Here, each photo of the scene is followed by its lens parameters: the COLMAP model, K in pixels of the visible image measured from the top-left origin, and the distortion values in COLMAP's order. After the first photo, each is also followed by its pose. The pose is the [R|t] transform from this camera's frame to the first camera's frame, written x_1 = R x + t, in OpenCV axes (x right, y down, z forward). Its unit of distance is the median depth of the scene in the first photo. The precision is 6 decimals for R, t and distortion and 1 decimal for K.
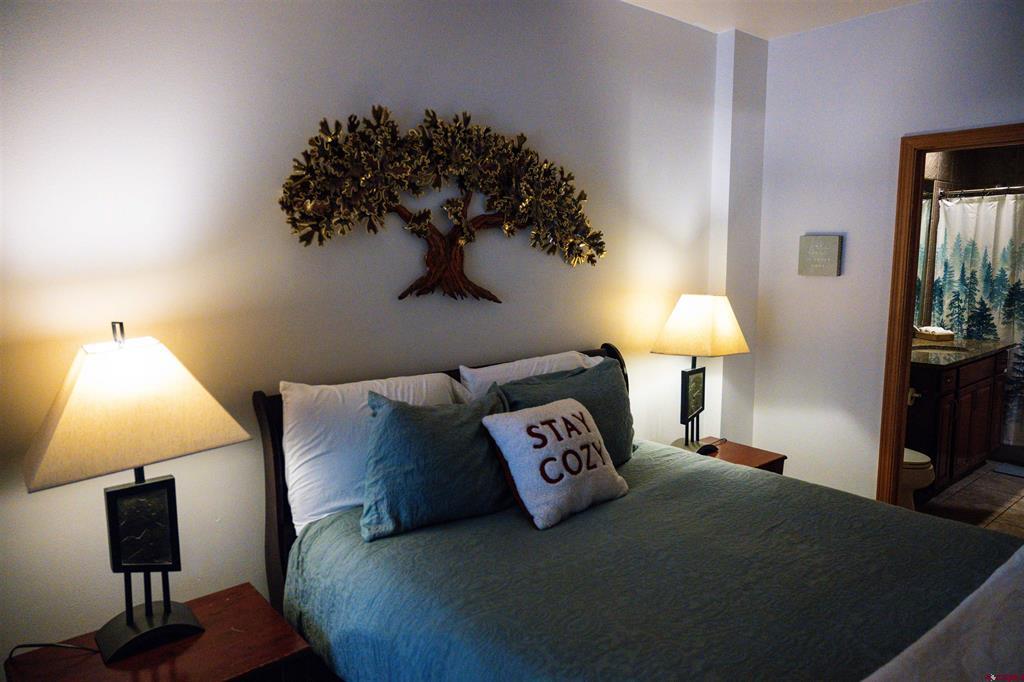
lens RADIAL K [[685.3, 0, 512.0], [0, 685.3, 341.0], [0, 0, 1]] dist [-0.002288, 0.001614]
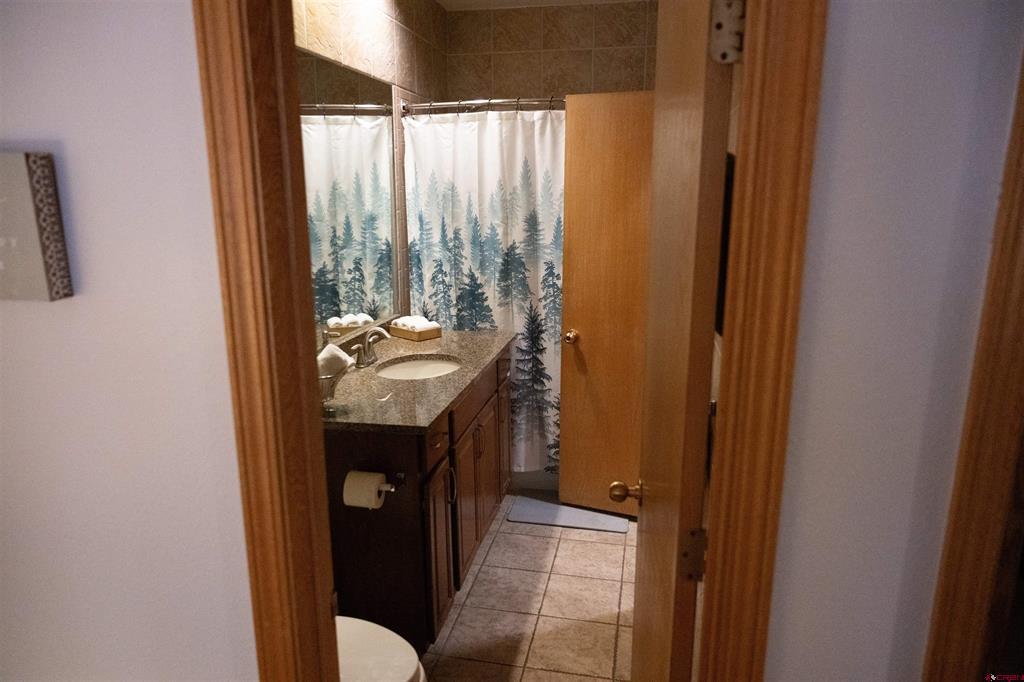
lens RADIAL K [[685.3, 0, 512.0], [0, 685.3, 341.0], [0, 0, 1]] dist [-0.002288, 0.001614]
pose [[0.781188, -0.131999, 0.610181, 0.297432], [0.083265, 0.990689, 0.107713, -0.061759], [-0.618718, -0.033337, 0.784905, 0.443841]]
